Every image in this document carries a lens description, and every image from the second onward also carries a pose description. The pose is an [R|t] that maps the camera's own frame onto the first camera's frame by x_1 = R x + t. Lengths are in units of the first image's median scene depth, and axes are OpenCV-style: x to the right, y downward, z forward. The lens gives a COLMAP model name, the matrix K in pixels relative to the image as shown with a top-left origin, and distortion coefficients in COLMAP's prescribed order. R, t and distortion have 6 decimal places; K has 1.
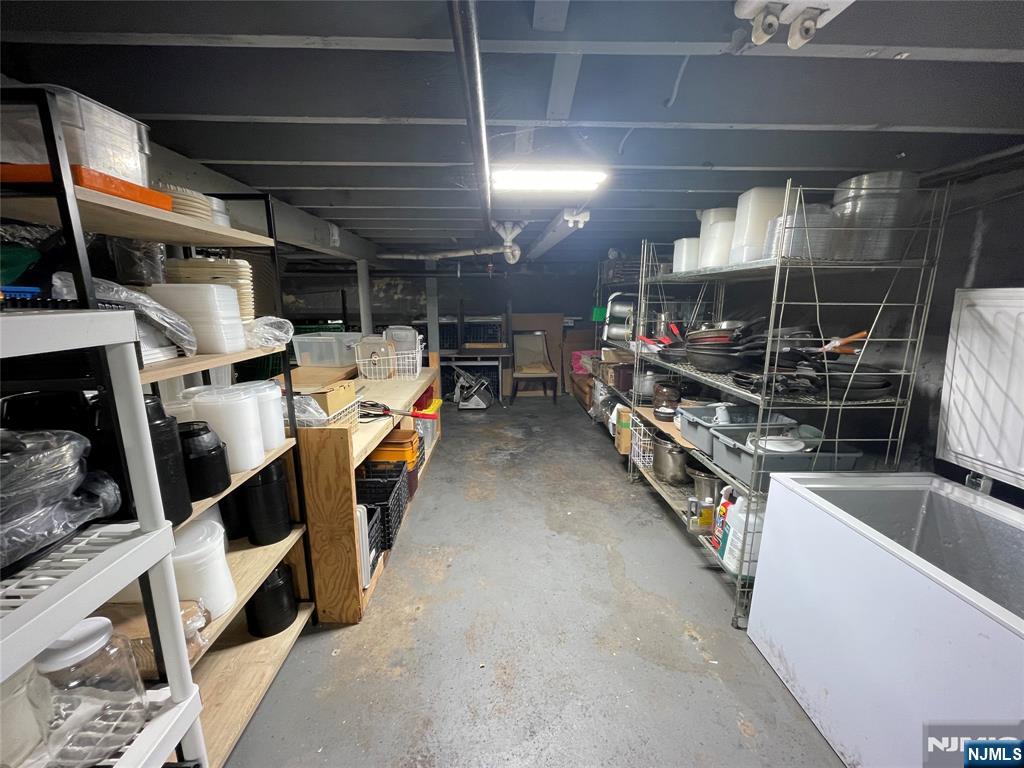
lens RADIAL K [[410.5, 0, 504.9], [0, 410.5, 383.8], [0, 0, 1]] dist [-0.000885, -0.000773]
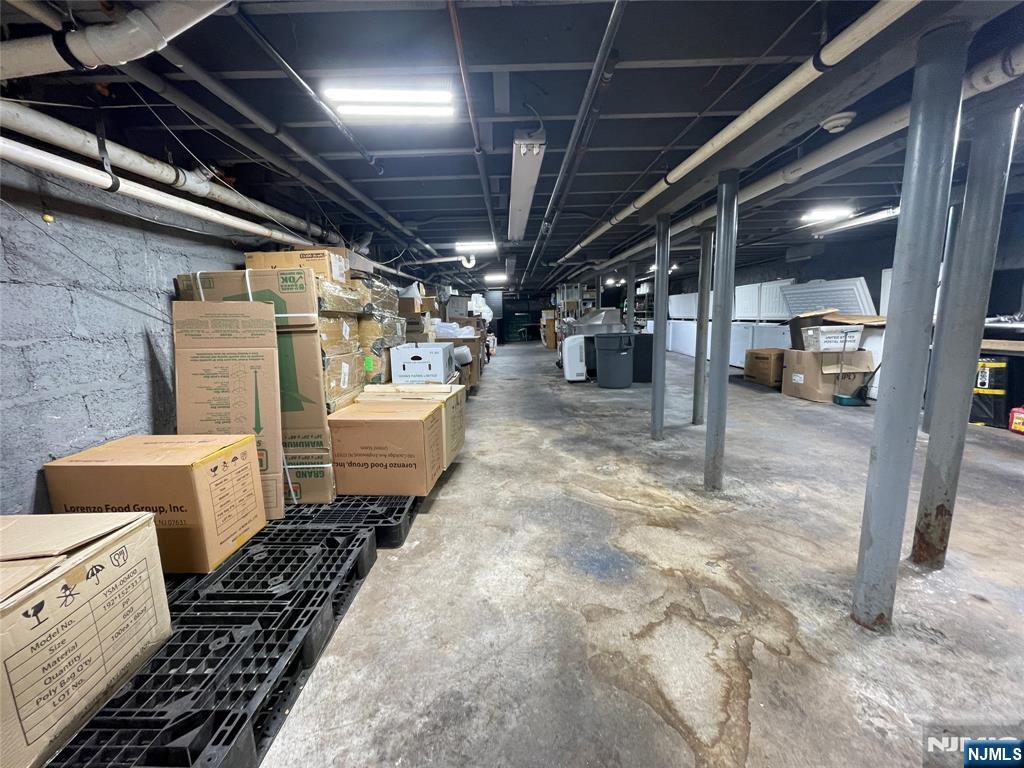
lens RADIAL K [[410.5, 0, 504.9], [0, 410.5, 383.8], [0, 0, 1]] dist [-0.000885, -0.000773]
pose [[0.998616, -0.026418, -0.045482, -0.510453], [0.024679, 0.998959, -0.038374, 0.494874], [0.046449, 0.037198, 0.998228, -2.045147]]
